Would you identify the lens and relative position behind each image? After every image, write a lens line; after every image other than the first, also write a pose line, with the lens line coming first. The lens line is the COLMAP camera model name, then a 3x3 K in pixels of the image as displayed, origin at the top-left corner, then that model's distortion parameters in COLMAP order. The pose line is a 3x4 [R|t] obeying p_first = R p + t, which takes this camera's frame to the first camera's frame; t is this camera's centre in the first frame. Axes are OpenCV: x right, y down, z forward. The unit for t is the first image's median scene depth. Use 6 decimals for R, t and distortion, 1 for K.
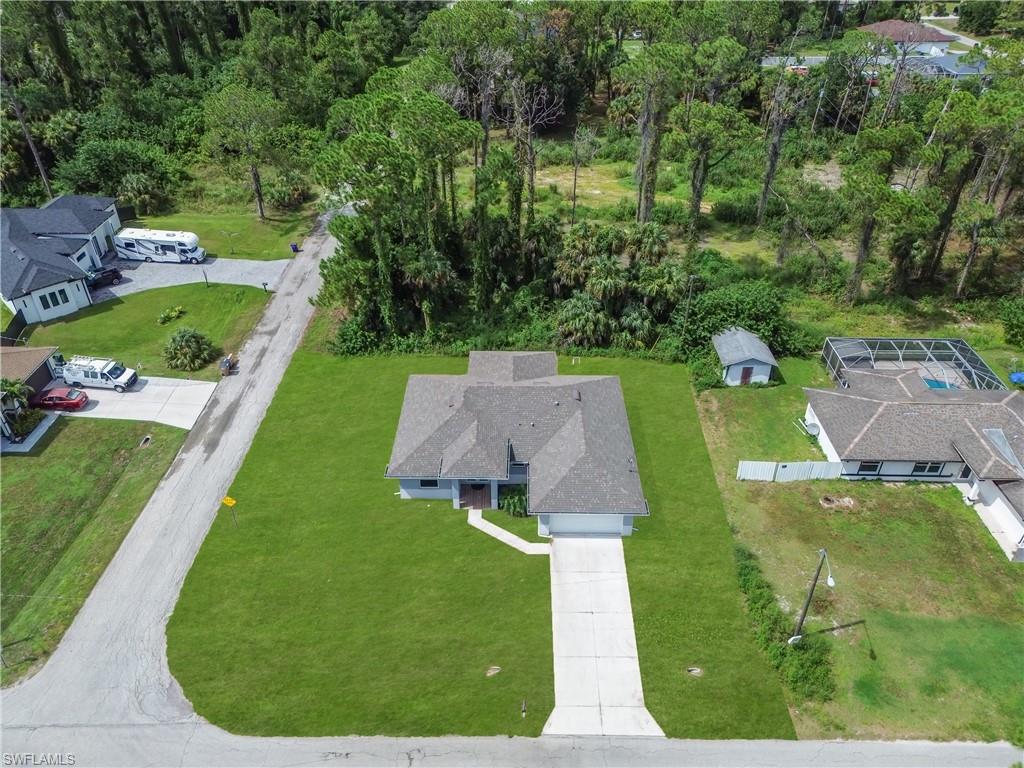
lens RADIAL K [[730.8, 0, 512.0], [0, 730.8, 384.0], [0, 0, 1]] dist [0.080262, -0.066152]
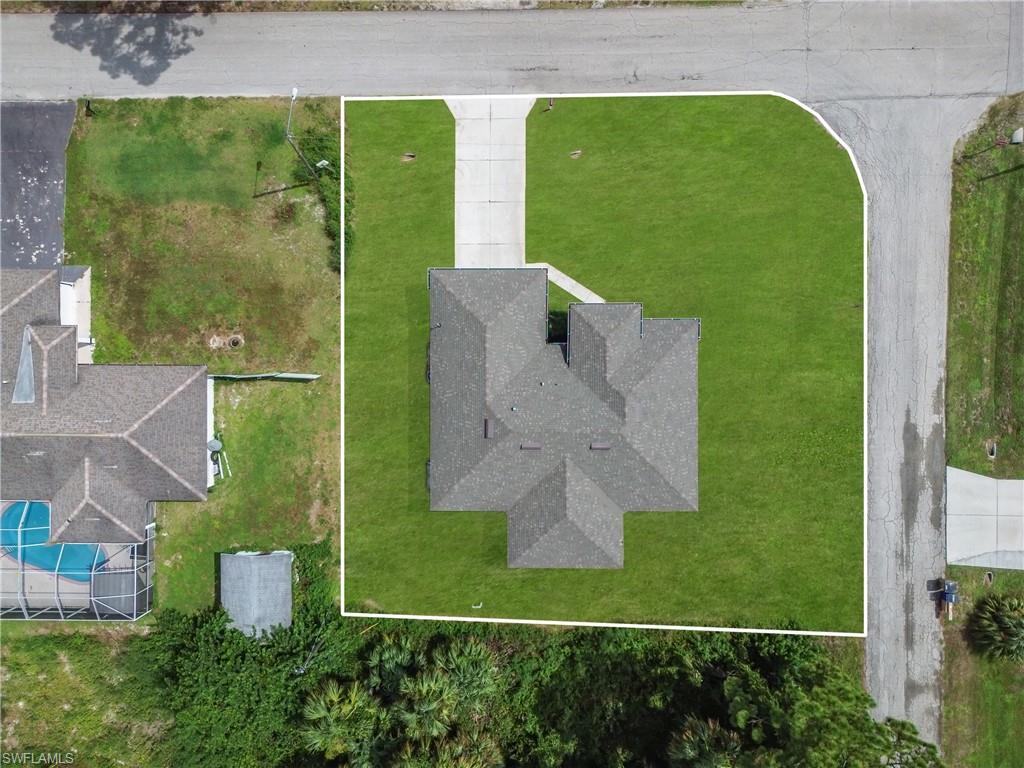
lens RADIAL K [[726.9, 0, 512.0], [0, 726.9, 384.0], [0, 0, 1]] dist [0.091282, -0.101027]
pose [[-0.999901, 0.006738, 0.012373, 0.047668], [0.006218, -0.576969, 0.816742, -0.581087], [0.012641, 0.816738, 0.576870, 0.439110]]
